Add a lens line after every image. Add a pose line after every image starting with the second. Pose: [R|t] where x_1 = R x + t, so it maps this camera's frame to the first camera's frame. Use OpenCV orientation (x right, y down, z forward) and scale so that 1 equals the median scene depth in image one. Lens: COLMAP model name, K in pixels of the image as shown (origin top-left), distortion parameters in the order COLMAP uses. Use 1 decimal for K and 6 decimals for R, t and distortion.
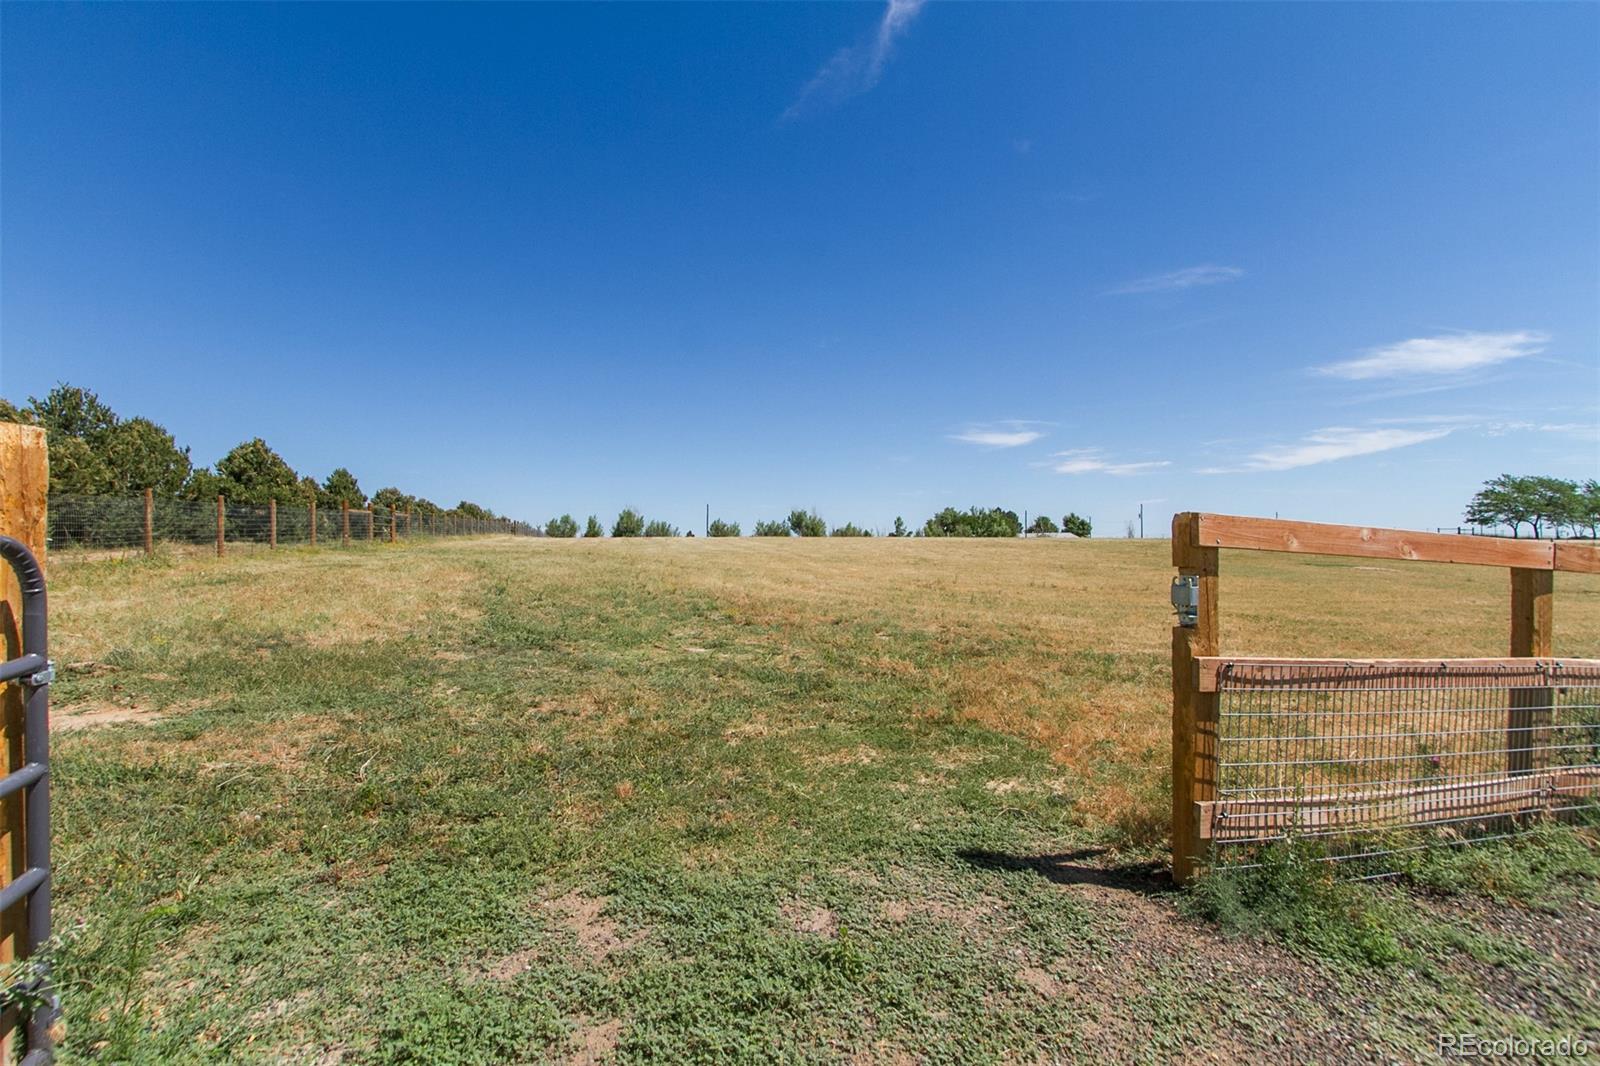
lens RADIAL K [[763.3, 0, 793.8], [0, 763.3, 519.2], [0, 0, 1]] dist [0.001714, 0.000368]
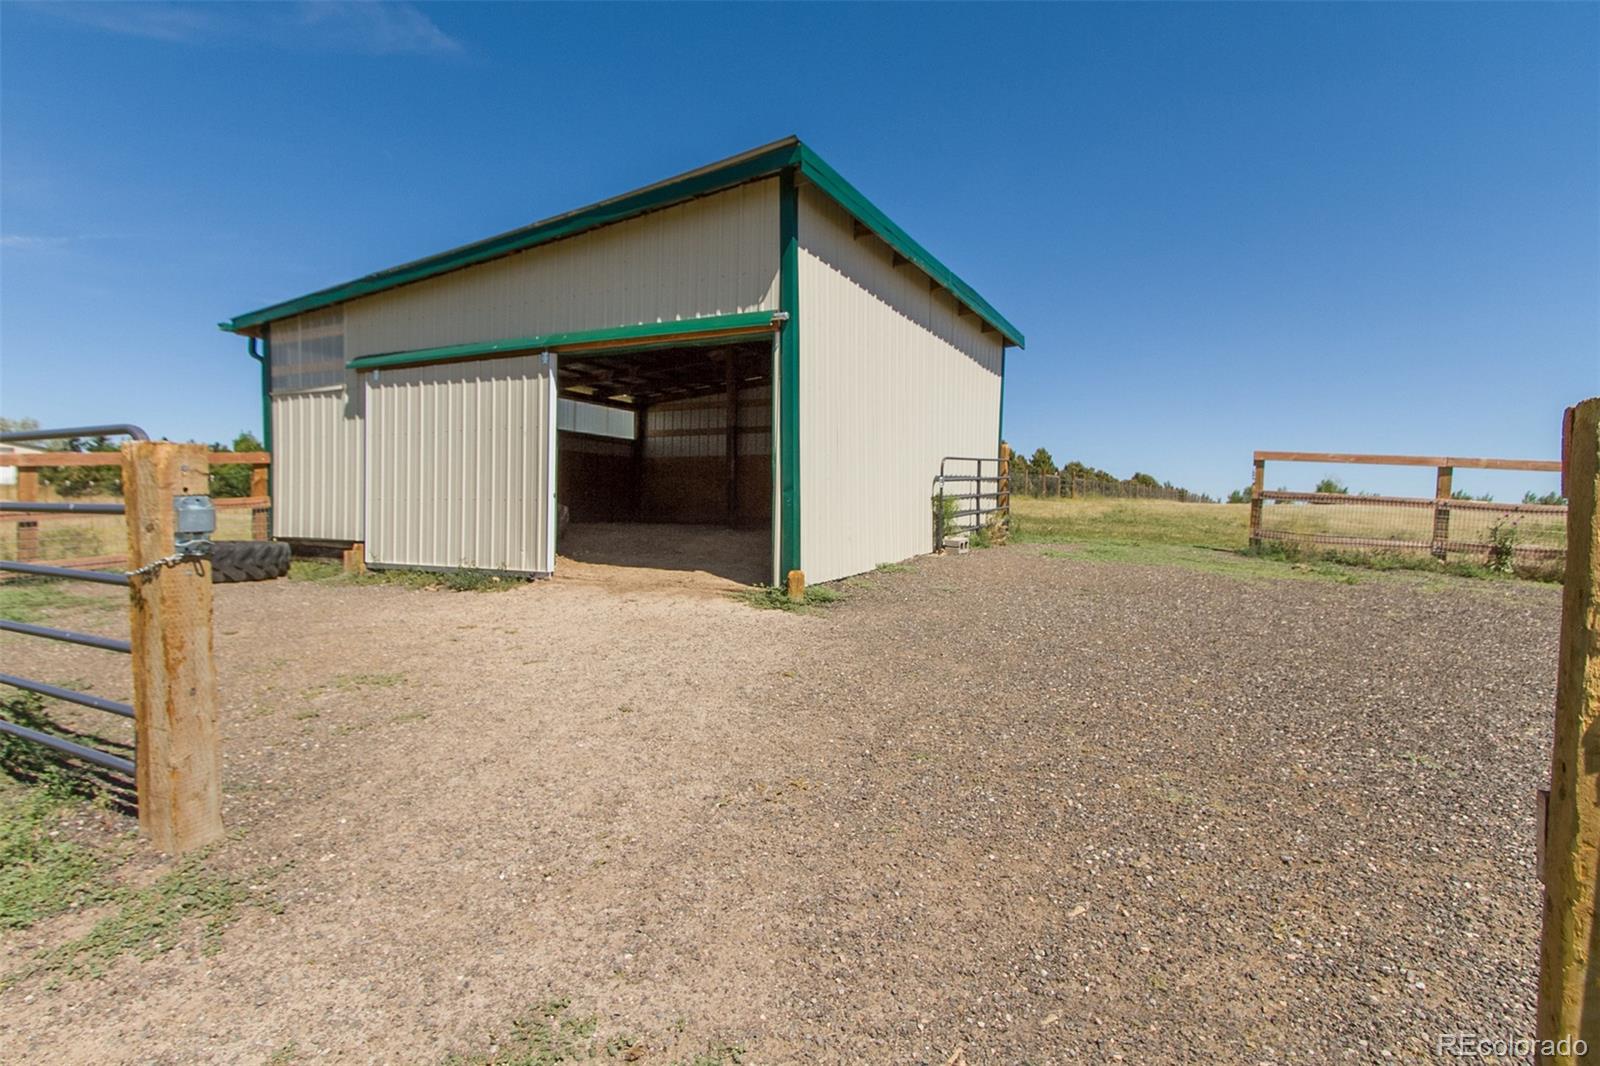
lens RADIAL K [[763.3, 0, 793.8], [0, 763.3, 519.2], [0, 0, 1]] dist [0.001714, 0.000368]
pose [[0.661972, 0.025499, -0.749095, 0.133123], [-0.001311, 0.999459, 0.032863, 0.015285], [0.749528, -0.020772, 0.661647, -0.225030]]
